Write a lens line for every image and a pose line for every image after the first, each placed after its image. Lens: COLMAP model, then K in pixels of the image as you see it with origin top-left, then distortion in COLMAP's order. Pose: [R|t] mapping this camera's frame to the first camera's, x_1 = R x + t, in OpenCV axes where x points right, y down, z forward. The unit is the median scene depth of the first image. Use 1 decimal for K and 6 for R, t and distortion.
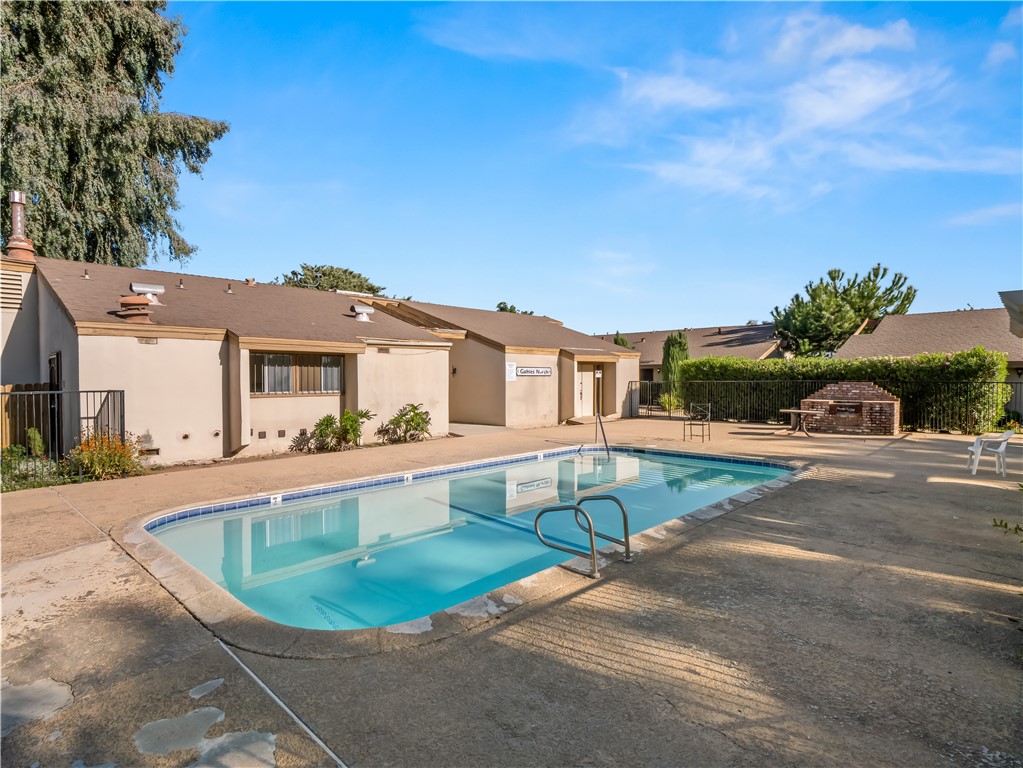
lens RADIAL K [[548.4, 0, 507.0], [0, 548.4, 387.3], [0, 0, 1]] dist [-0.003186, -0.001258]
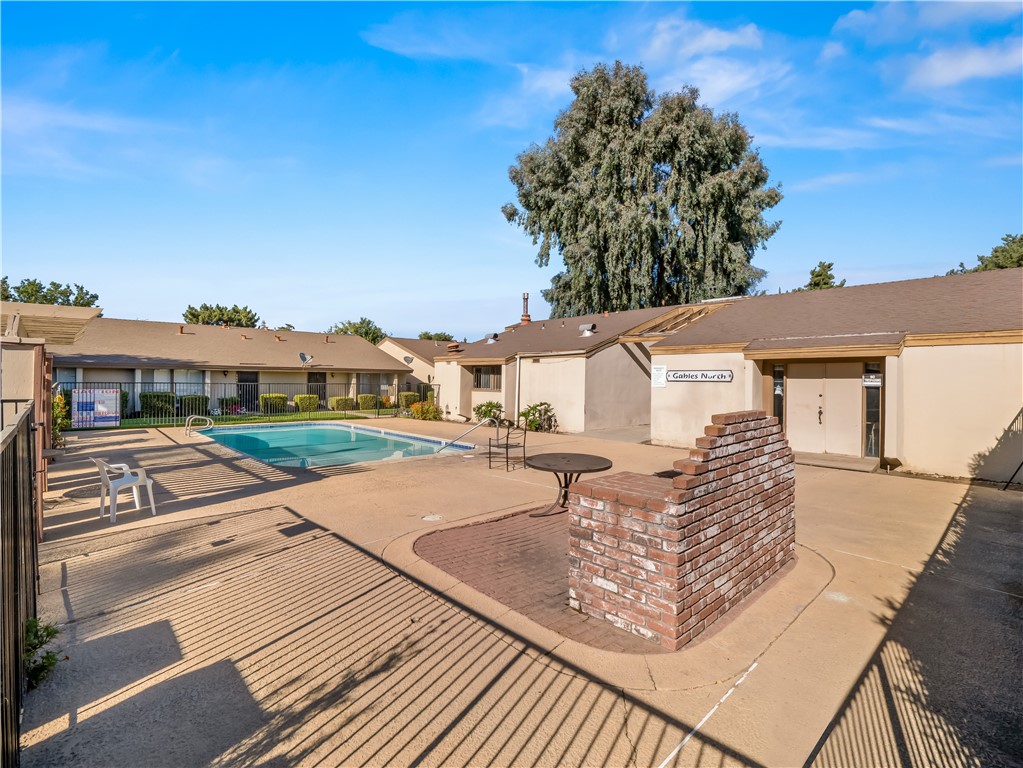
lens RADIAL K [[497.2, 0, 507.1], [0, 497.2, 381.7], [0, 0, 1]] dist [-0.012819, -0.001054]
pose [[-0.074134, 0.007218, -0.997222, 0.776317], [-0.029644, 0.999516, 0.009438, -0.019910], [0.996808, 0.030262, -0.073884, 0.803145]]
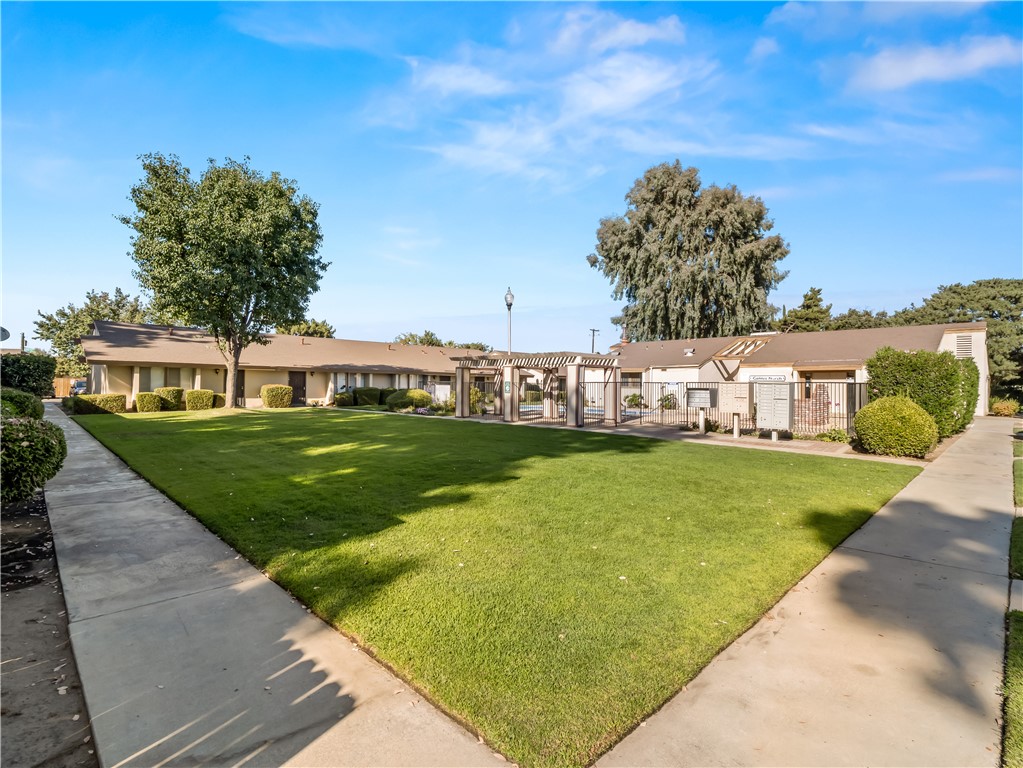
lens RADIAL K [[501.9, 0, 504.6], [0, 501.9, 389.3], [0, 0, 1]] dist [0.001308, -0.000253]
pose [[-0.045148, 0.011193, -0.998918, 1.551453], [-0.031460, 0.999425, 0.012621, 0.007989], [0.998485, 0.031995, -0.044770, 0.324689]]
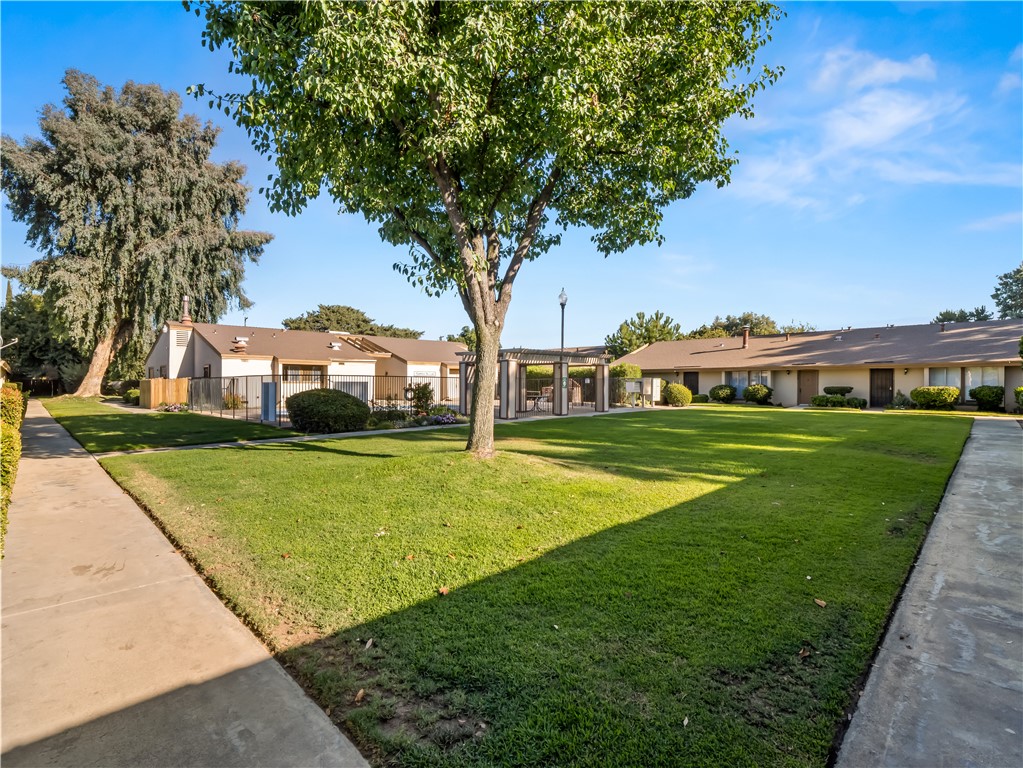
lens RADIAL K [[497.2, 0, 507.1], [0, 497.2, 381.7], [0, 0, 1]] dist [-0.012819, -0.001054]
pose [[0.999827, 0.001398, -0.018561, 0.387588], [-0.001816, 0.999745, -0.022492, 0.040419], [0.018525, 0.022522, 0.999575, -0.805849]]
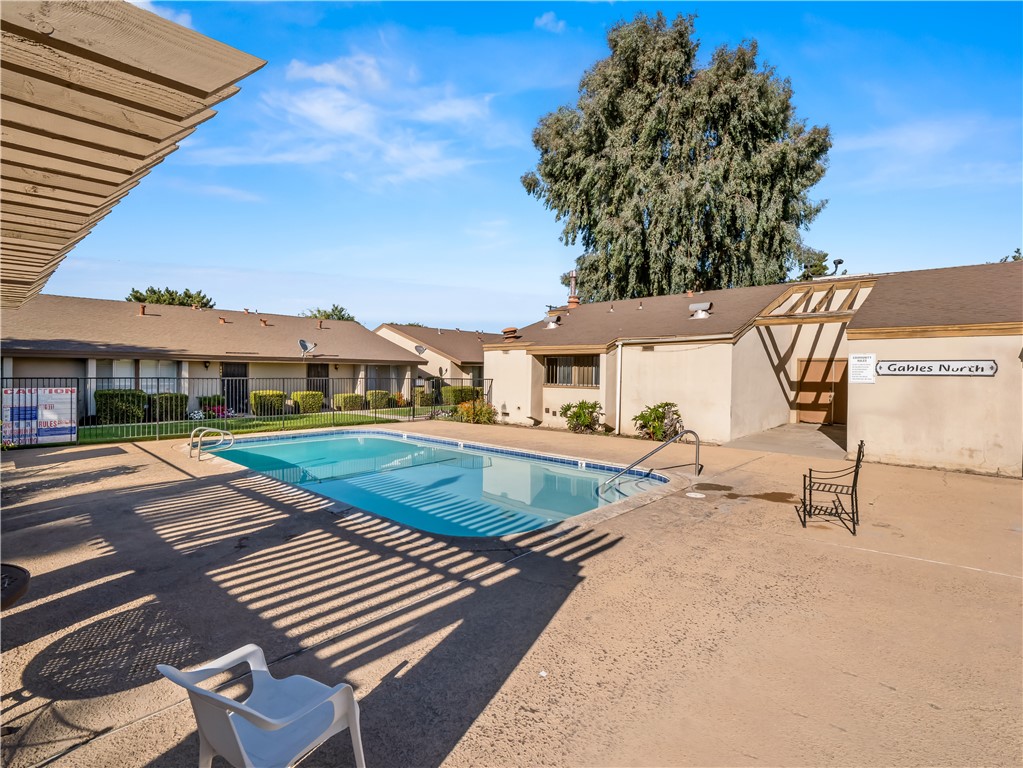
lens RADIAL K [[497.2, 0, 507.1], [0, 497.2, 381.7], [0, 0, 1]] dist [-0.012819, -0.001054]
pose [[0.016618, 0.022098, -0.999618, 0.560510], [-0.029011, 0.999345, 0.021610, -0.013244], [0.999441, 0.028640, 0.017248, 0.565752]]
